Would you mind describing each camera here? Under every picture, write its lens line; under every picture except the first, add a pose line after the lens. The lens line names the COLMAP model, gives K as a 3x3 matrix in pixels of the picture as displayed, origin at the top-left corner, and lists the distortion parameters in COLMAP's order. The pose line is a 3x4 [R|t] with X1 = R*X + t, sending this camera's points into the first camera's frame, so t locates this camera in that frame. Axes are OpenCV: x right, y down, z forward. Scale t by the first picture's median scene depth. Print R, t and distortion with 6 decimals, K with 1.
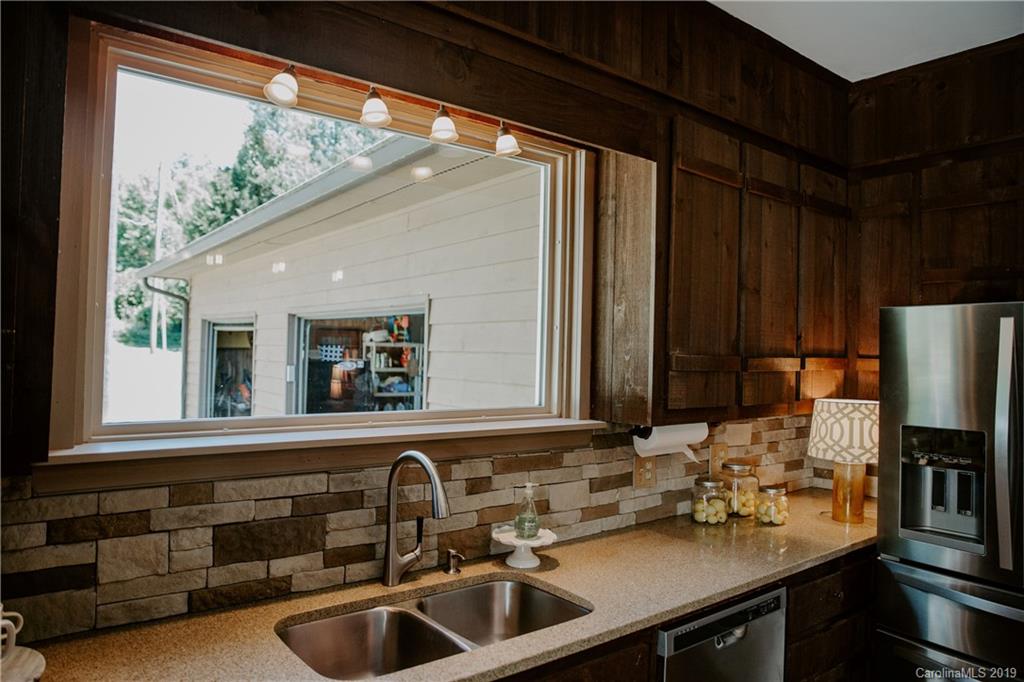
lens RADIAL K [[700.8, 0, 518.5], [0, 700.8, 335.8], [0, 0, 1]] dist [-0.074244, 0.021399]
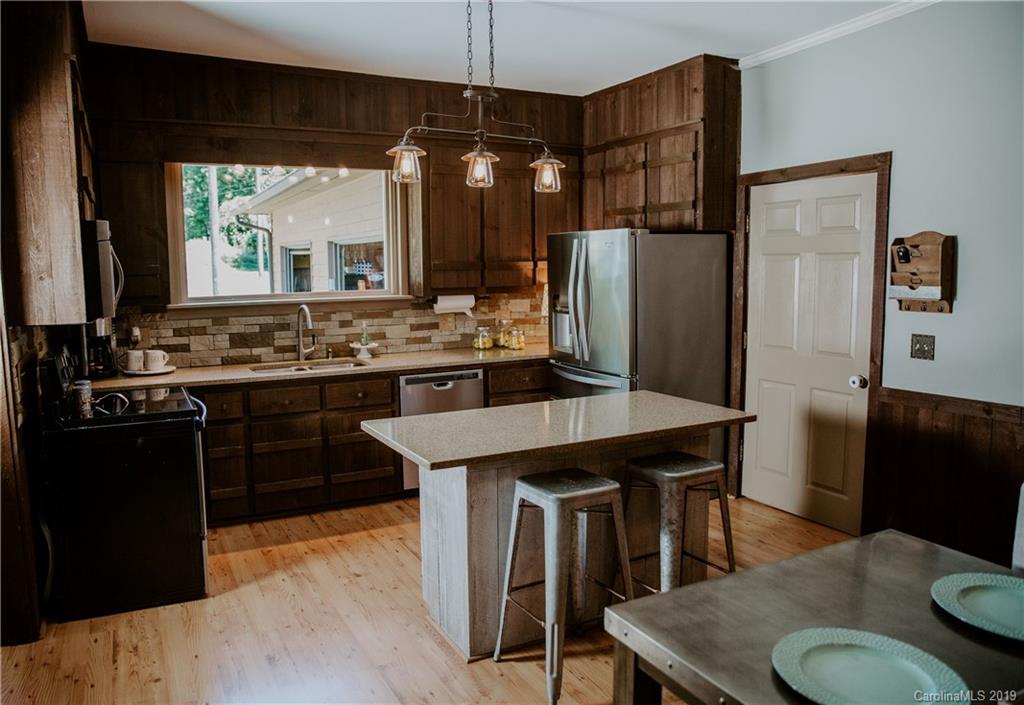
lens RADIAL K [[723.7, 0, 493.8], [0, 723.7, 345.4], [0, 0, 1]] dist [-0.080476, 0.007040]
pose [[0.982439, -0.015019, -0.185980, 0.745437], [0.040024, 0.990516, 0.131437, -0.004519], [0.182242, -0.136572, 0.973723, -1.053218]]
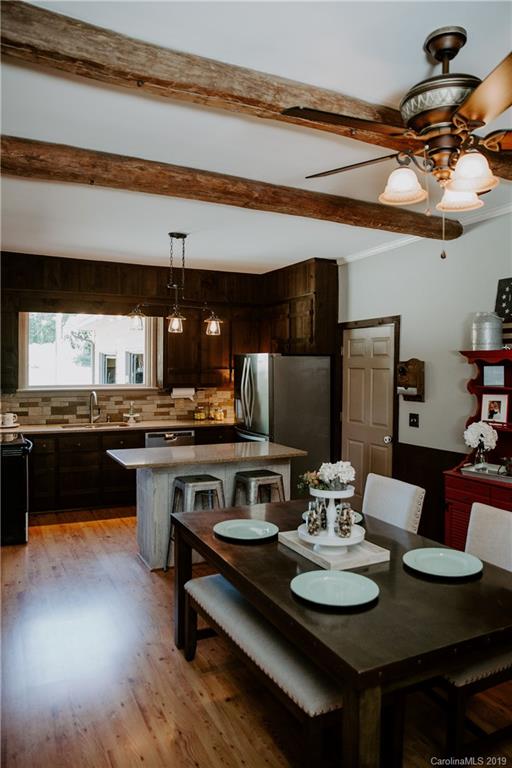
lens RADIAL K [[525.6, 0, 253.1], [0, 525.6, 383.4], [0, 0, 1]] dist [-0.074244, 0.021399]
pose [[0.979177, -0.009593, -0.202779, 1.135104], [0.020771, 0.998375, 0.053067, -0.033357], [0.201941, -0.056174, 0.977786, -1.528114]]
